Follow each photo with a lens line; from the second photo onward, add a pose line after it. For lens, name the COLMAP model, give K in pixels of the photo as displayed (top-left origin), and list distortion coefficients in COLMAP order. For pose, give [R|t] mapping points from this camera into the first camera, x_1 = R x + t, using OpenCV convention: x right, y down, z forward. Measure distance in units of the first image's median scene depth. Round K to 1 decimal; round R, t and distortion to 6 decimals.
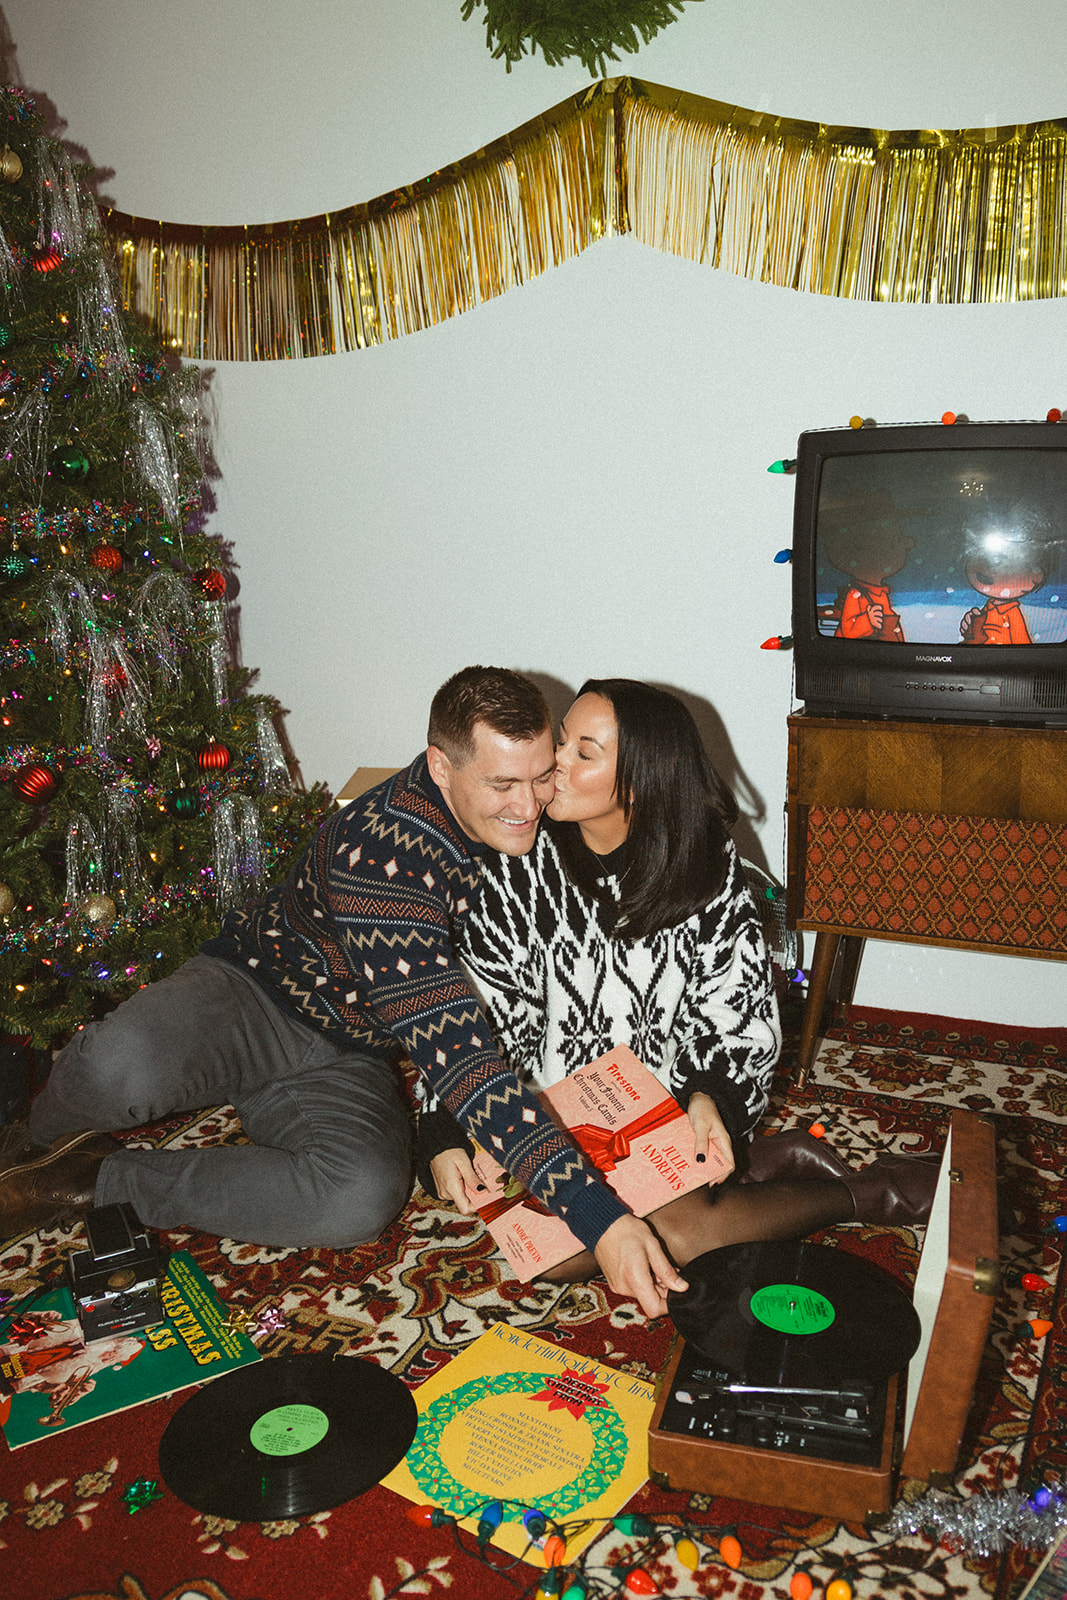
lens RADIAL K [[1412.9, 0, 522.9], [0, 1412.9, 754.8], [0, 0, 1]] dist [-0.006165, 0.005499]
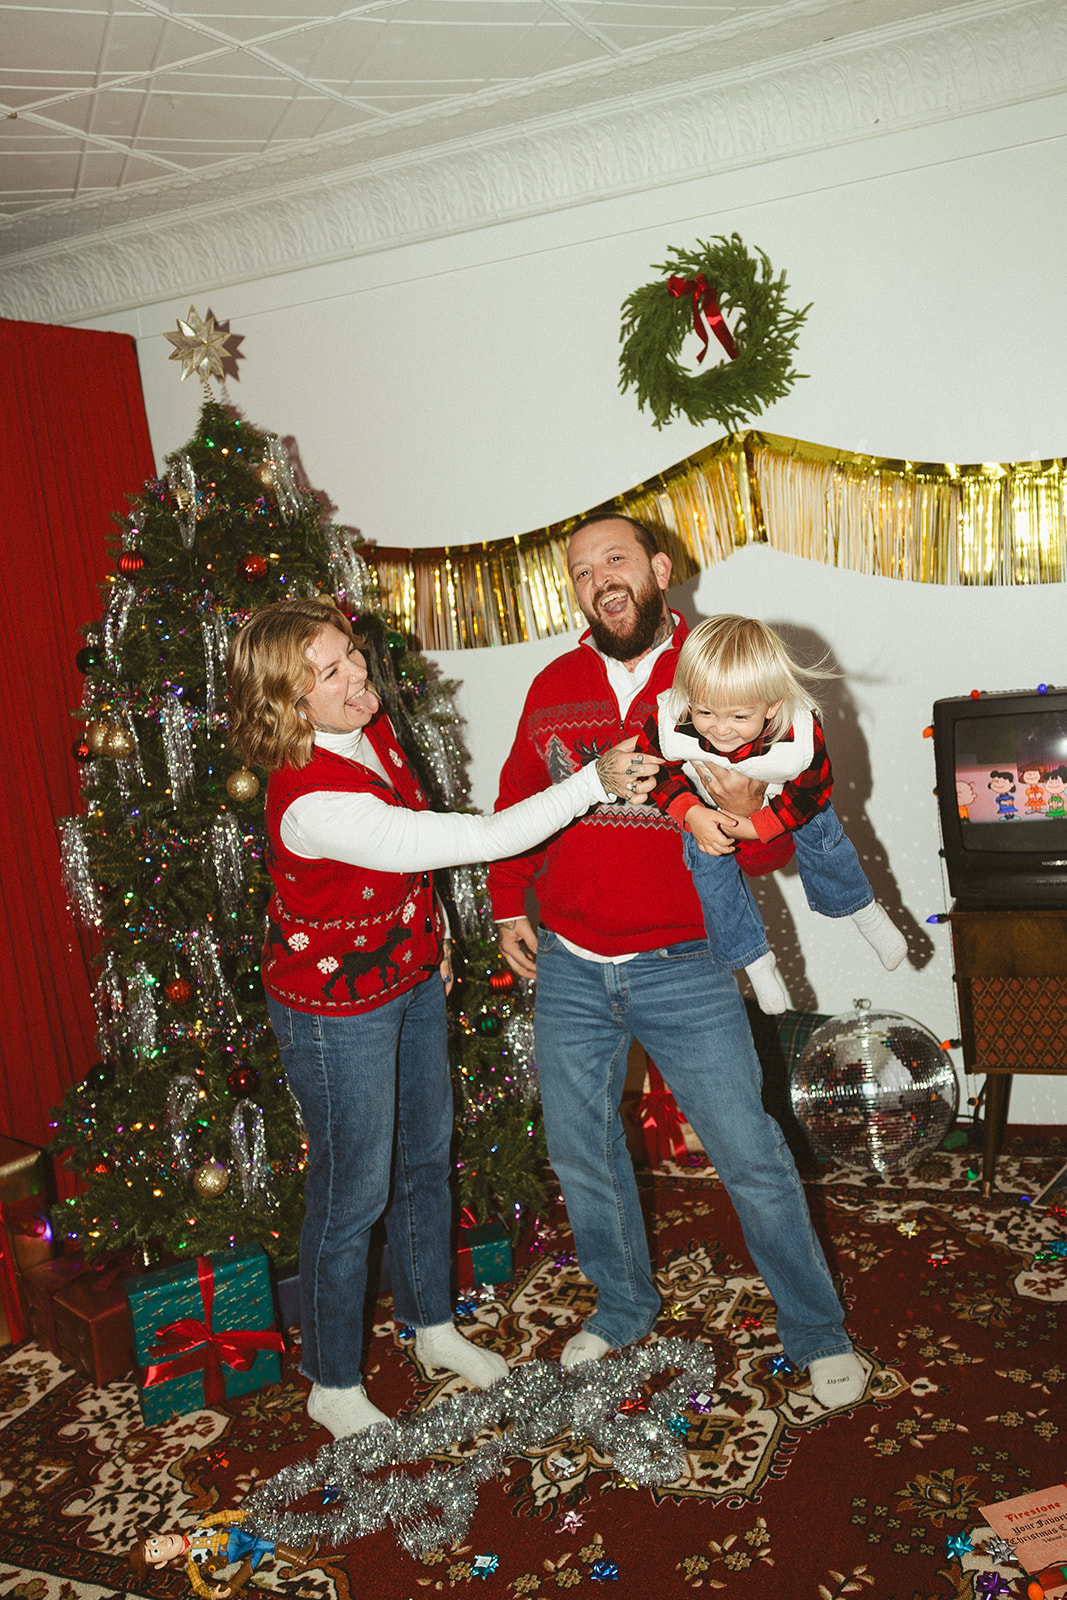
lens RADIAL K [[1397.3, 0, 612.6], [0, 1397.3, 732.2], [0, 0, 1]] dist [0.015053, -0.010319]
pose [[0.993136, -0.095503, 0.067521, -0.195374], [0.101795, 0.990078, -0.096864, -0.098007], [-0.057601, 0.103073, 0.993005, -0.300440]]
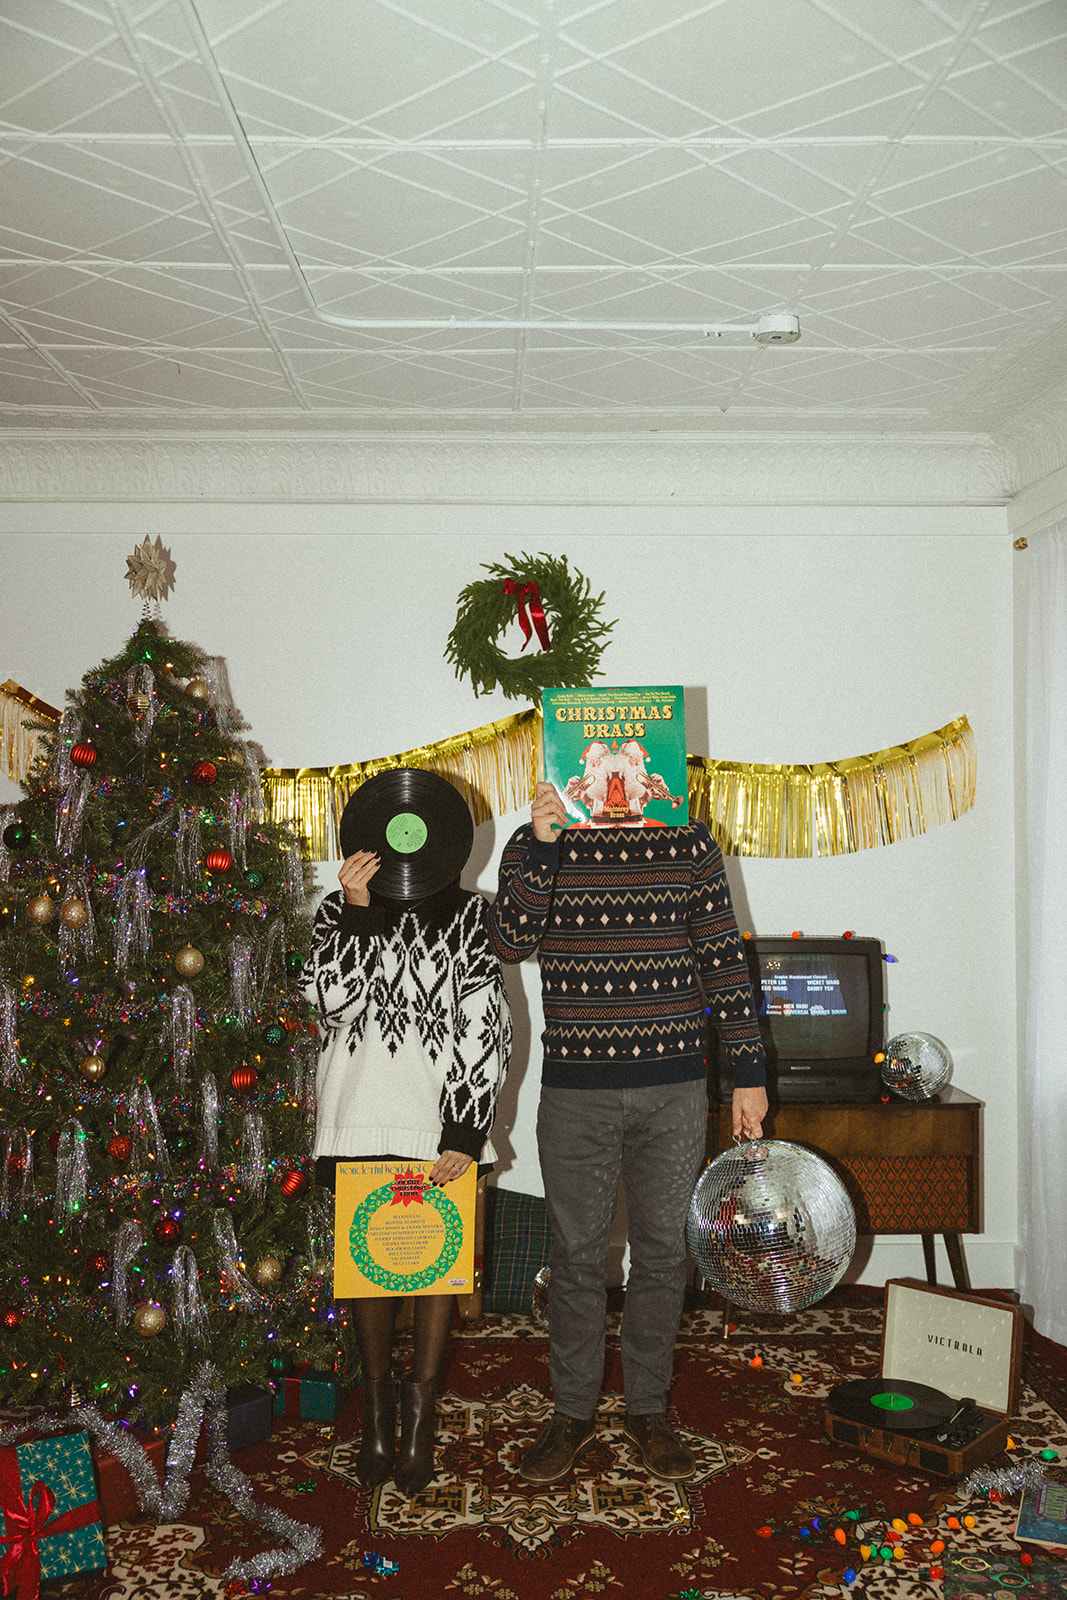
lens RADIAL K [[1493.7, 0, 521.8], [0, 1493.7, 806.0], [0, 0, 1]] dist [0.004361, 0.000000]
pose [[0.889346, 0.029720, 0.456267, -0.837172], [0.065529, 0.979300, -0.191516, -0.049602], [-0.452514, 0.200223, 0.868989, -0.517283]]
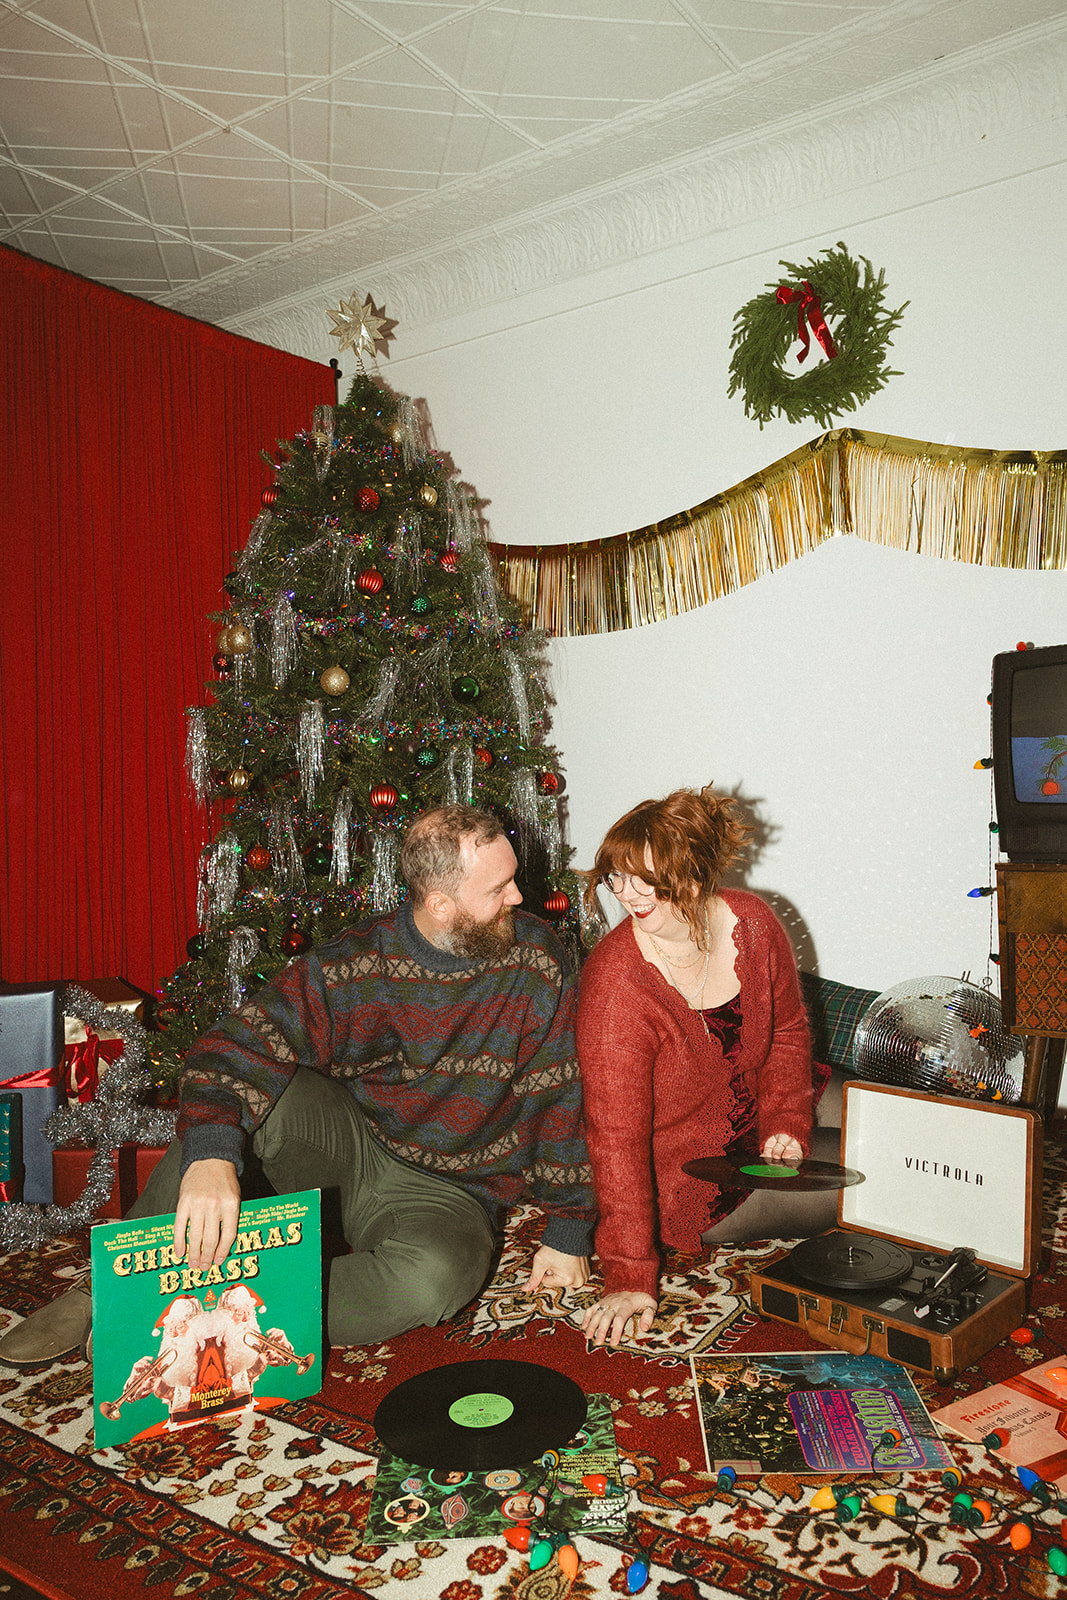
lens RADIAL K [[1170.2, 0, 561.0], [0, 1170.2, 773.2], [0, 0, 1]] dist [0.010772, -0.006378]
pose [[0.991591, -0.006017, -0.129274, -0.069437], [-0.020636, 0.978785, -0.203847, 0.118142], [0.127758, 0.204800, 0.970430, -0.121349]]
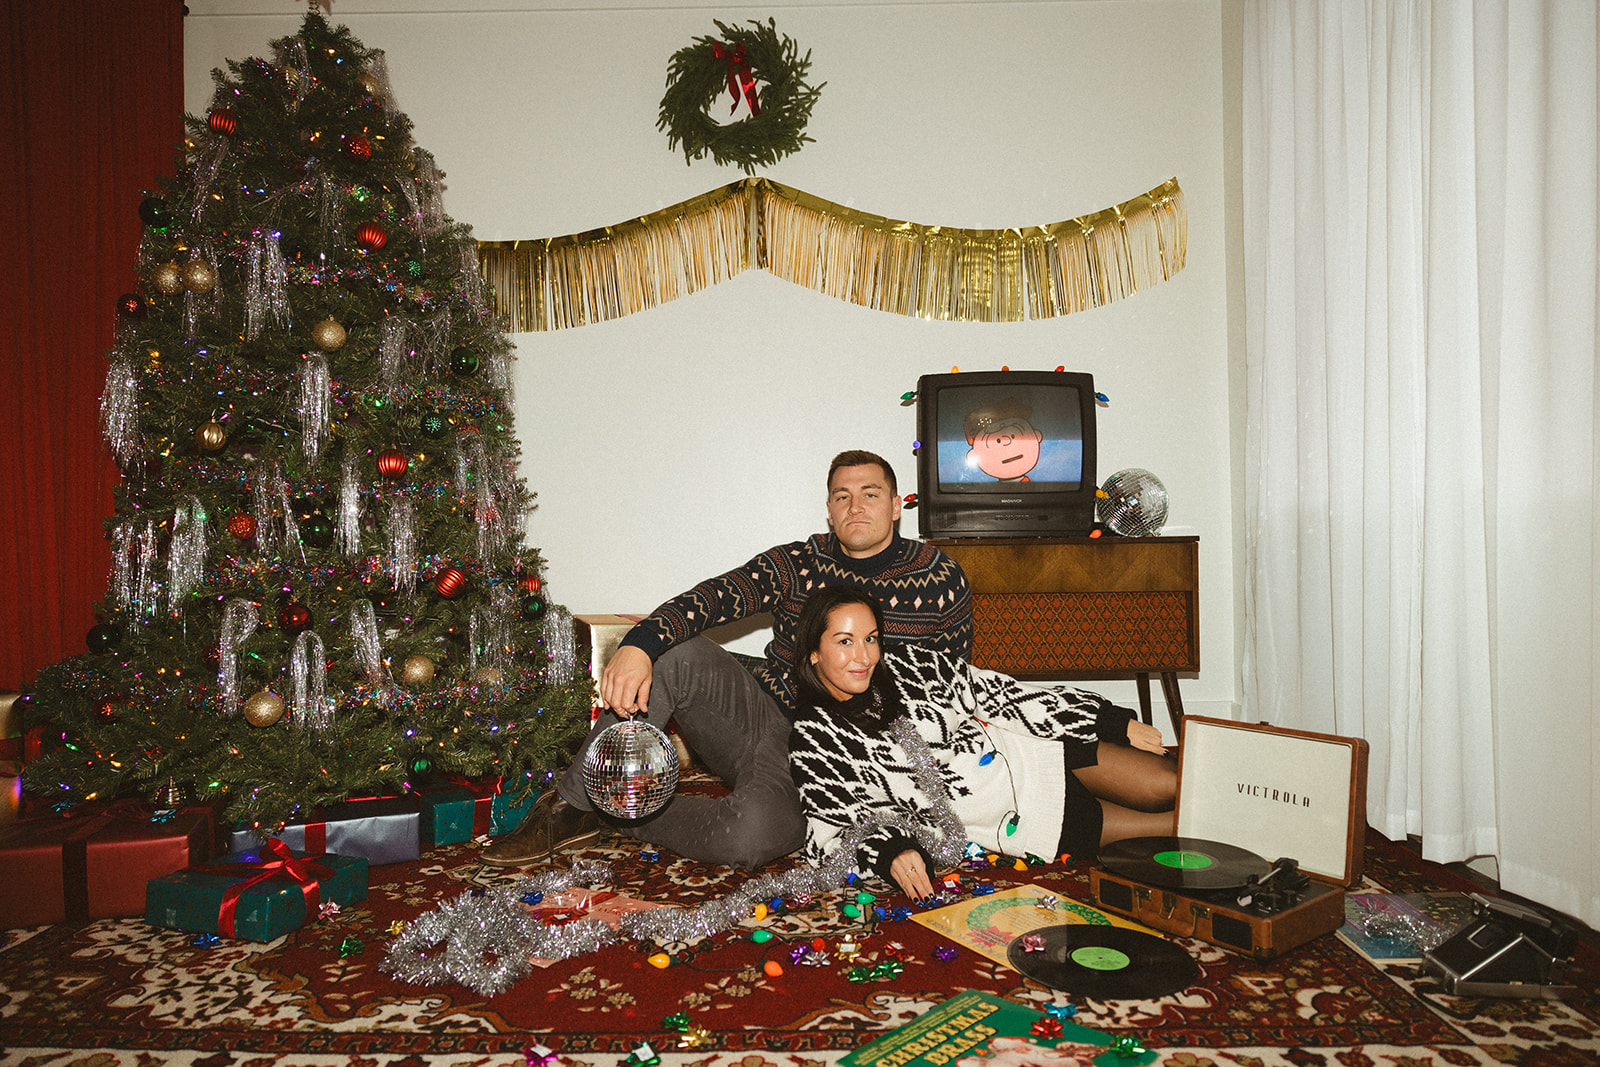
lens RADIAL K [[1073.4, 0, 794.7], [0, 1073.4, 527.9], [0, 0, 1]] dist [0.002440, 0.002587]
pose [[0.904459, 0.018445, 0.426162, -0.477536], [0.071698, 0.978277, -0.194508, 0.188618], [-0.420493, 0.206479, 0.883489, -0.045512]]
